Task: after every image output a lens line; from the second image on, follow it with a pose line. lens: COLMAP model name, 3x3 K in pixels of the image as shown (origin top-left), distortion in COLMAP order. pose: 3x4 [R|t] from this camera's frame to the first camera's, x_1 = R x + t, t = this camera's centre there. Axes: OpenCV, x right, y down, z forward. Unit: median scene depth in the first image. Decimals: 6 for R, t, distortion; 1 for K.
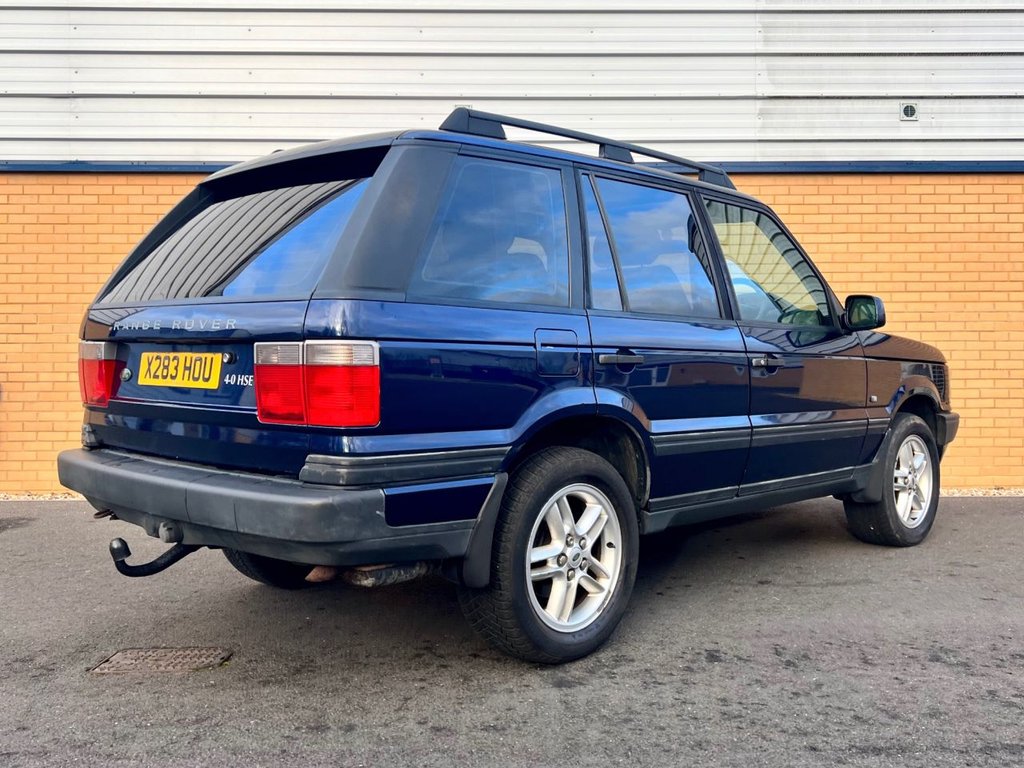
lens RADIAL K [[977.4, 0, 526.3], [0, 977.4, 377.9], [0, 0, 1]] dist [0.029700, -0.018932]
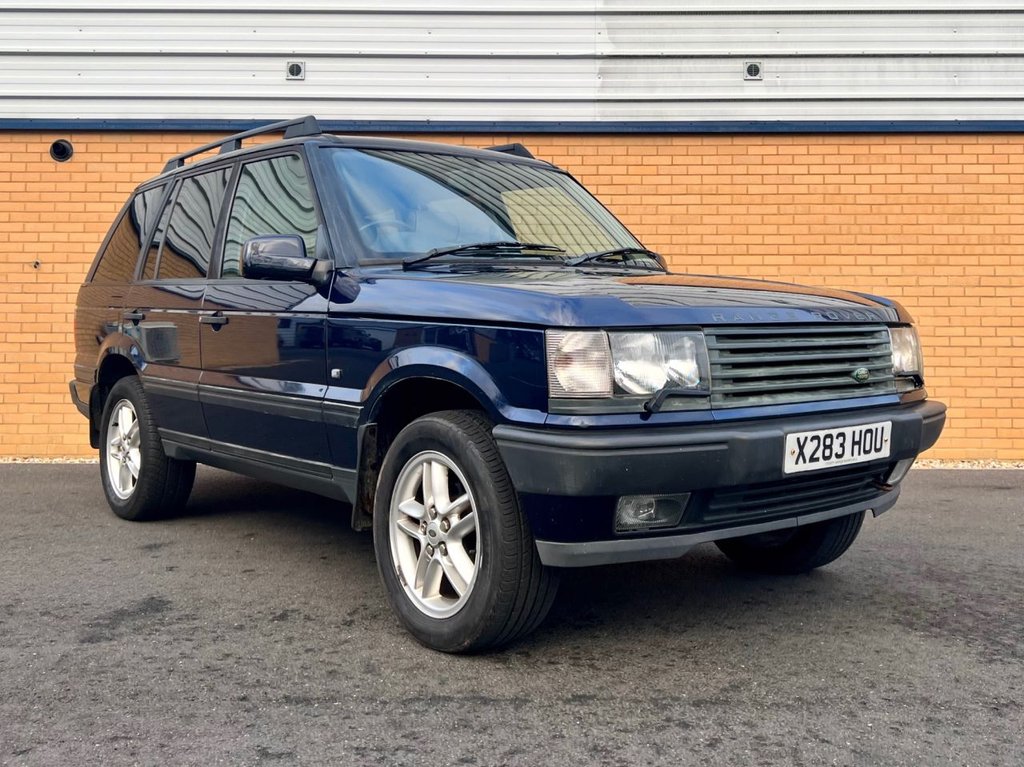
lens RADIAL K [[1040.1, 0, 541.1], [0, 1040.1, 294.8], [0, 0, 1]] dist [0.079449, -0.149617]
pose [[0.999696, 0.006051, -0.023904, 0.484158], [-0.007270, 0.998660, -0.051242, 0.013439], [0.023562, 0.051400, 0.998400, -0.068486]]
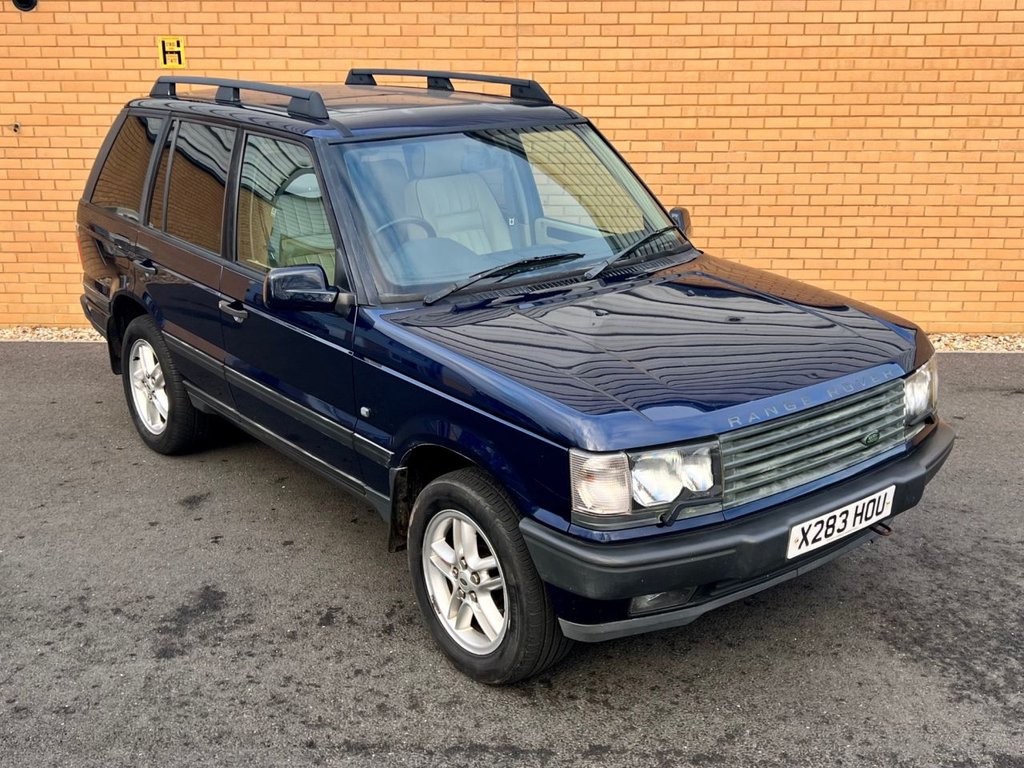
lens RADIAL K [[1134.2, 0, 510.2], [0, 1134.2, 378.8], [0, 0, 1]] dist [0.104452, -0.238749]
pose [[0.998565, 0.018300, -0.050338, 0.464273], [-0.003676, 0.961023, 0.276445, -0.337249], [0.053435, -0.275863, 0.959711, -0.151958]]
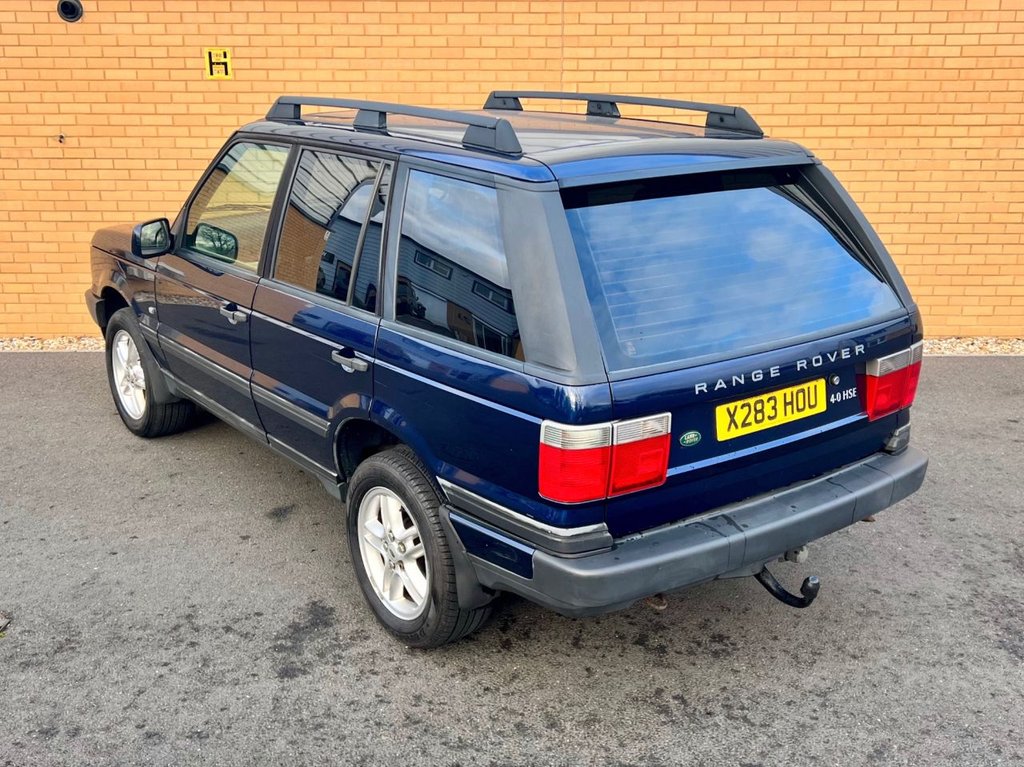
lens RADIAL K [[1091.3, 0, 510.7], [0, 1091.3, 387.4], [0, 0, 1]] dist [0.086038, -0.177049]
pose [[0.999697, 0.010391, -0.022312, 0.296670], [-0.003615, 0.958670, 0.284498, -0.335882], [0.024346, -0.284331, 0.958417, -0.098641]]
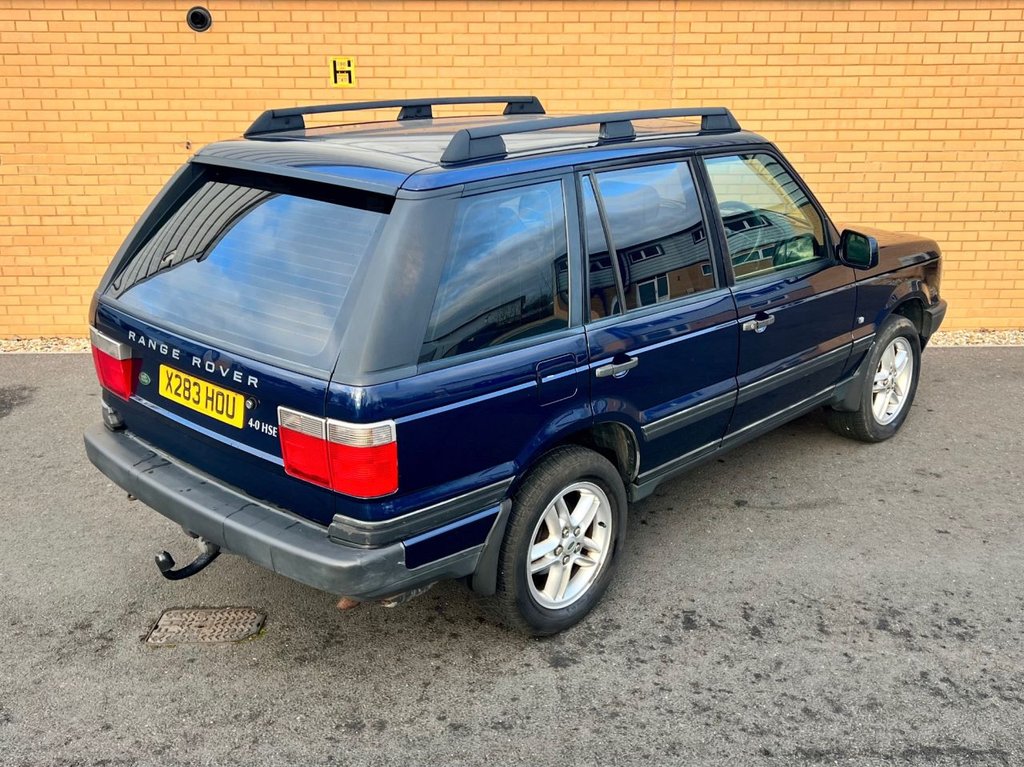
lens RADIAL K [[1029.8, 0, 518.3], [0, 1029.8, 387.0], [0, 0, 1]] dist [0.072489, -0.128137]
pose [[0.999923, -0.001629, 0.012317, -0.023493], [-0.002067, 0.955747, 0.294182, -0.337460], [-0.012251, -0.294184, 0.955670, -0.070790]]
